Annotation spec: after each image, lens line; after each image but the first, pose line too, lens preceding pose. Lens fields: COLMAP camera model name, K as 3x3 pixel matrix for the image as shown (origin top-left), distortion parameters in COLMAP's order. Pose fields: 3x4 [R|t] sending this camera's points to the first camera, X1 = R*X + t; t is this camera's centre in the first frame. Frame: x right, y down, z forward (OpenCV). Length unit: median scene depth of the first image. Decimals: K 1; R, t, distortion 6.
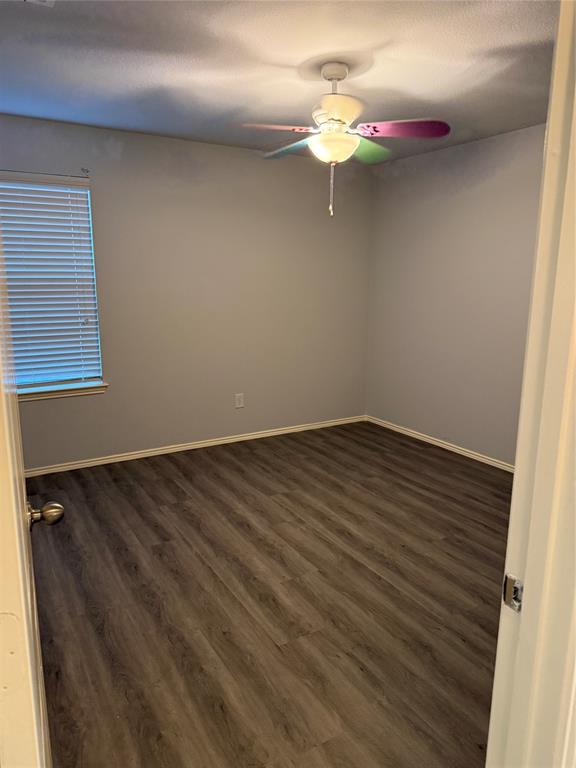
lens RADIAL K [[539.0, 0, 288.5], [0, 539.0, 383.9], [0, 0, 1]] dist [0.046143, -0.056150]
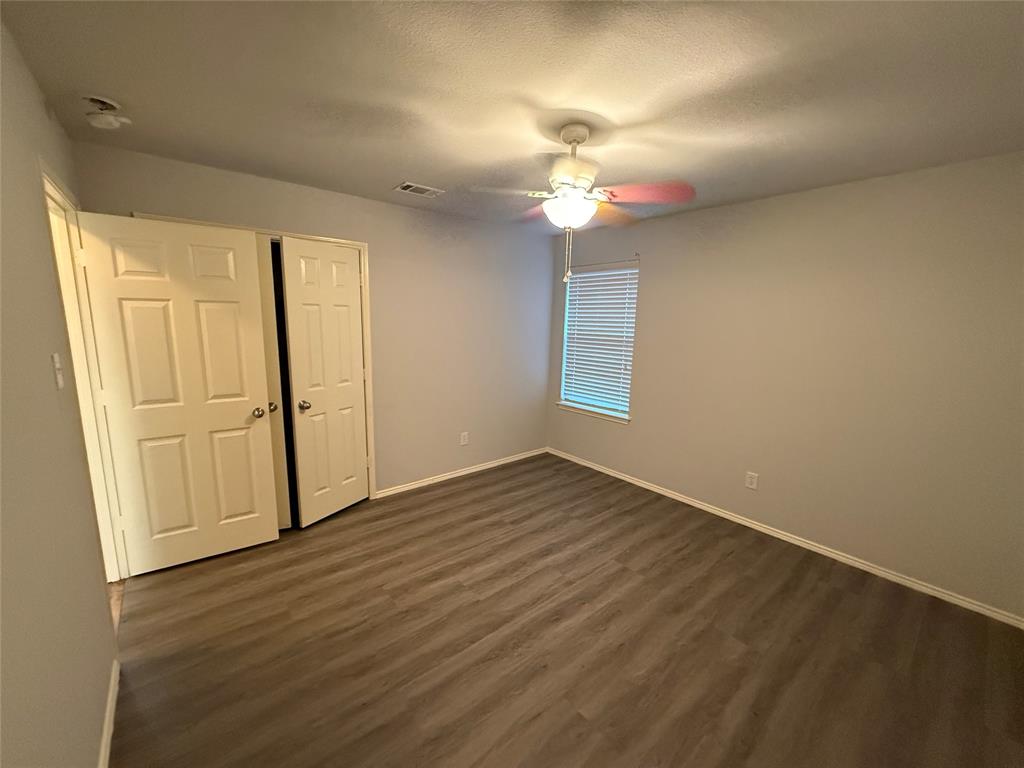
lens RADIAL K [[407.0, 0, 512.9], [0, 407.0, 387.5], [0, 0, 1]] dist [-0.000563, -0.000390]
pose [[0.151488, 0.170011, -0.973729, 0.627378], [-0.215370, 0.967107, 0.135349, -0.163732], [0.964711, 0.189209, 0.183120, 0.636514]]
